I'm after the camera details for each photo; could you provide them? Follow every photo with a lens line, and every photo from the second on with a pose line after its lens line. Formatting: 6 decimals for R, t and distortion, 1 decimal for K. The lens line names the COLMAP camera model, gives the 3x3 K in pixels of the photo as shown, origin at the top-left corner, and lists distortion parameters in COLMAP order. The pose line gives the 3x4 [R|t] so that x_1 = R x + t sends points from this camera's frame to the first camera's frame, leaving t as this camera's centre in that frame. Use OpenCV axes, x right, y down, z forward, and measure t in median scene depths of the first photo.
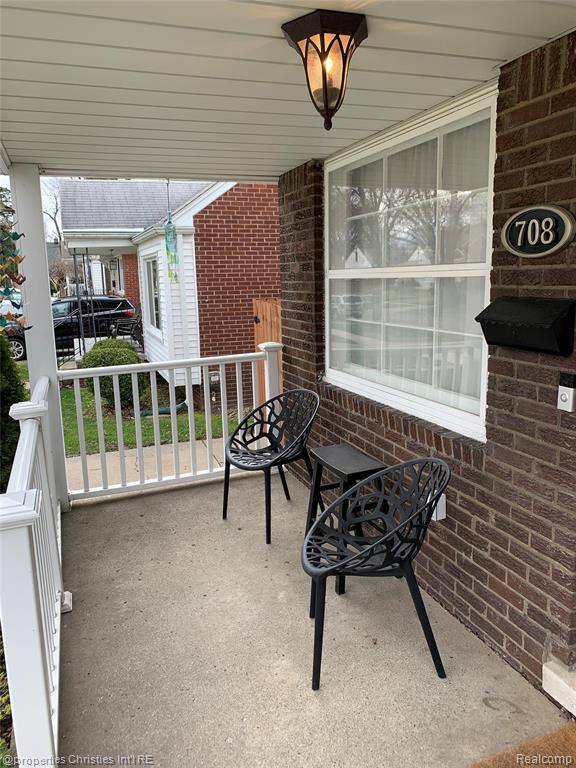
lens RADIAL K [[578.7, 0, 289.9], [0, 578.7, 376.8], [0, 0, 1]] dist [0.018288, -0.037159]
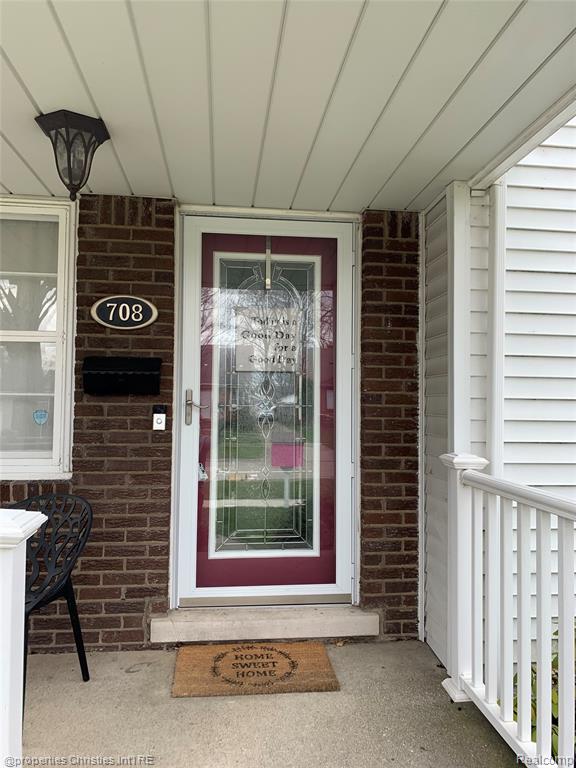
lens RADIAL K [[578.7, 0, 292.5], [0, 578.7, 386.8], [0, 0, 1]] dist [0.018288, -0.037159]
pose [[0.231513, 0.064090, 0.970718, -0.860268], [0.153044, 0.983003, -0.101401, 0.143706], [-0.960718, 0.172039, 0.217770, 0.296074]]
